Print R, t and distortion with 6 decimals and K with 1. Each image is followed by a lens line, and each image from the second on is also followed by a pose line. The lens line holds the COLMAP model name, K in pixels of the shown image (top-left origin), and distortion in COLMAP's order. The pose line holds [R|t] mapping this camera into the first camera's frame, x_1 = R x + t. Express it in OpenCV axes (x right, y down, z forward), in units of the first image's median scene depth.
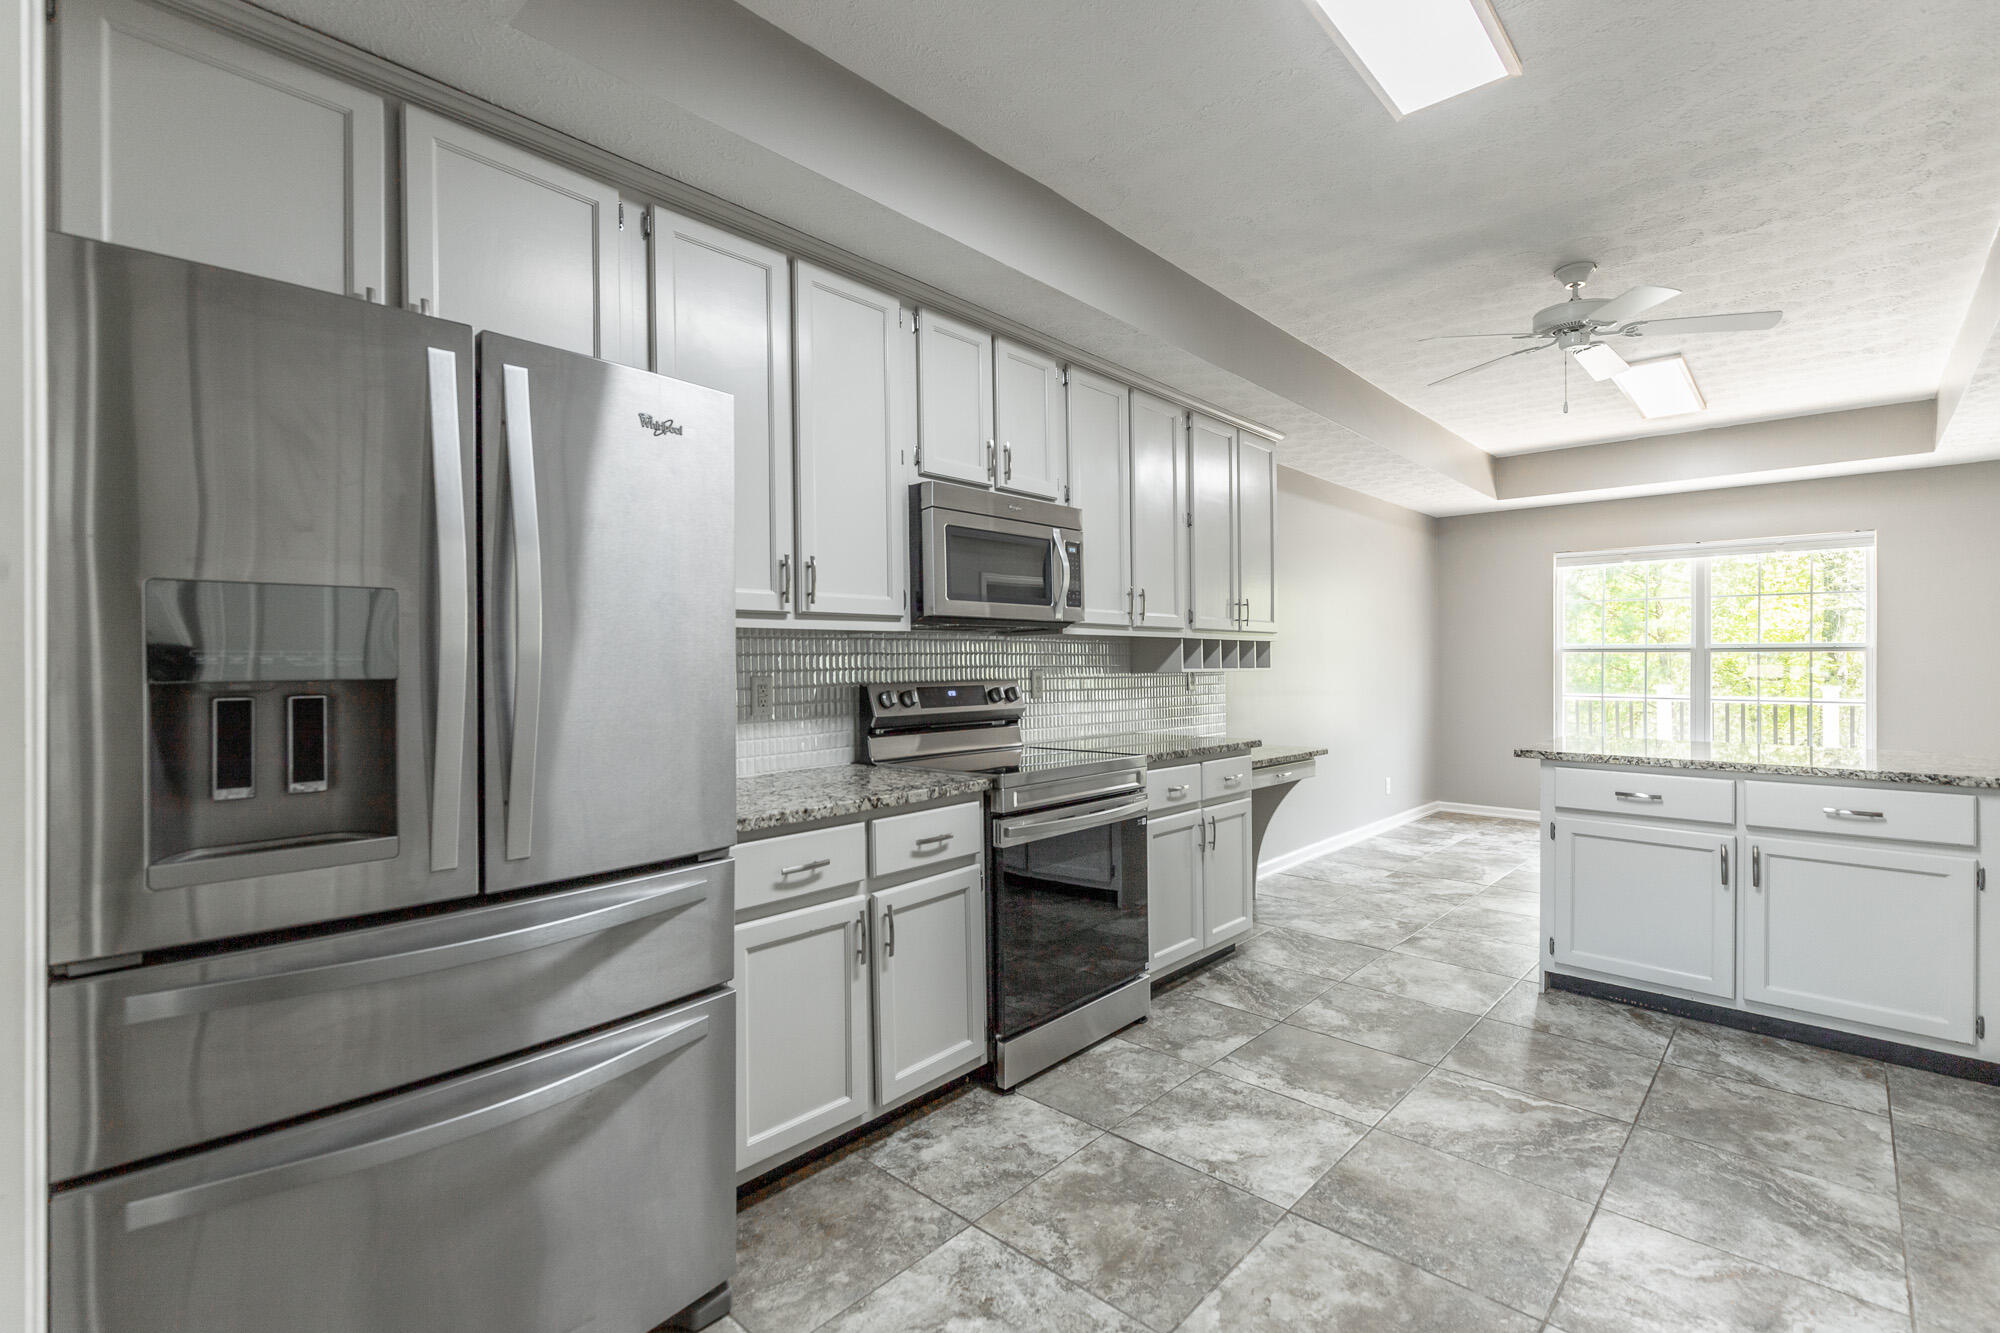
lens RADIAL K [[902.5, 0, 1004.7], [0, 902.5, 662.2], [0, 0, 1]] dist [0.002246, 0.000095]
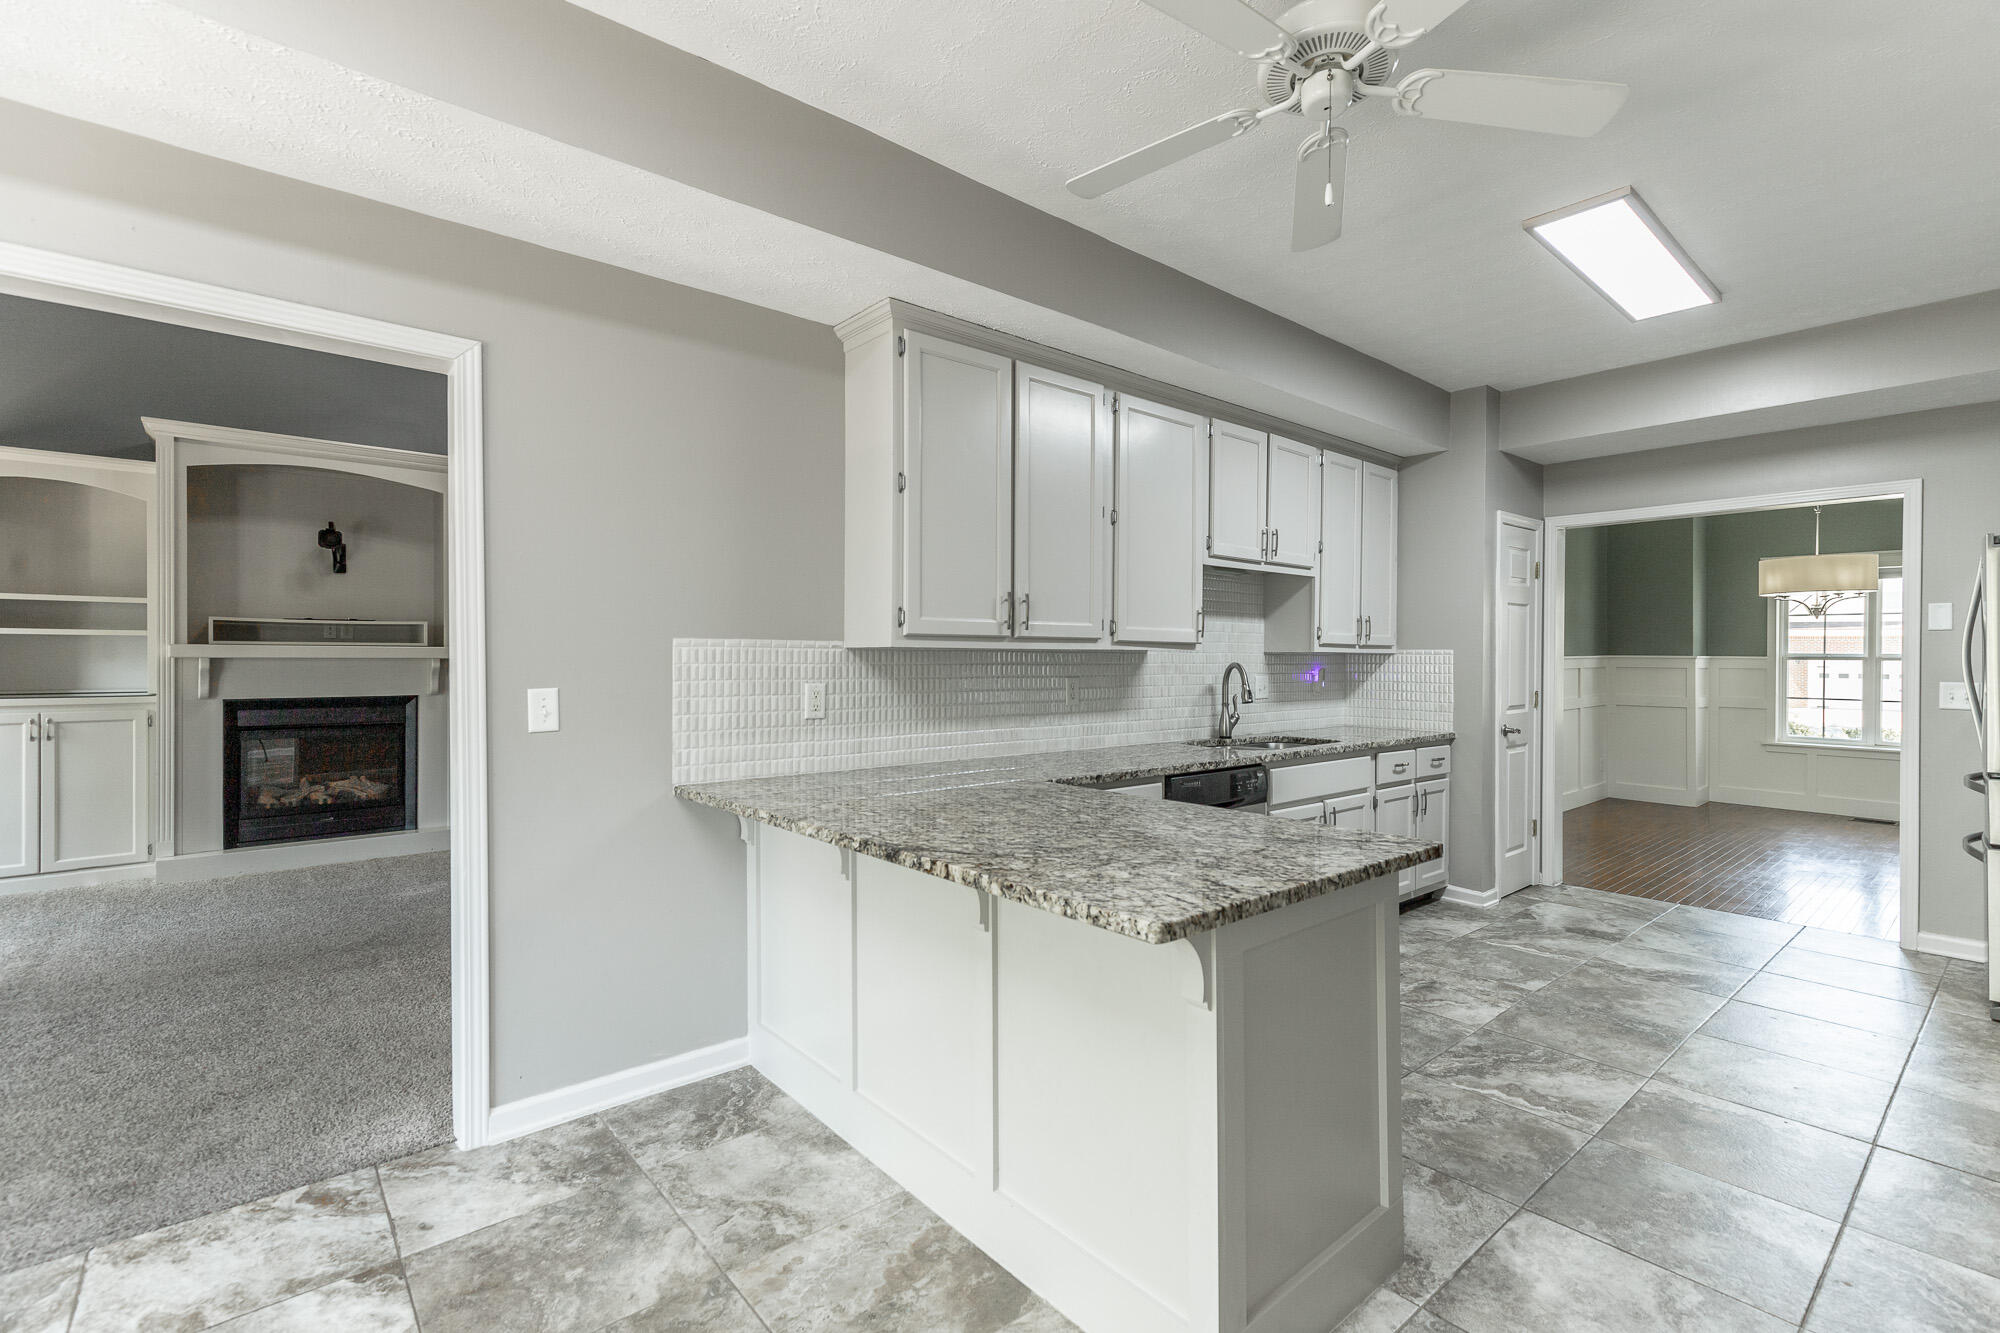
lens RADIAL K [[902.5, 0, 1022.2], [0, 902.5, 659.3], [0, 0, 1]] dist [0.002246, 0.000095]
pose [[-0.993678, -0.001070, 0.112262, 1.058858], [-0.000858, 0.999998, 0.001943, -0.023839], [-0.112264, 0.001834, -0.993677, 2.199200]]
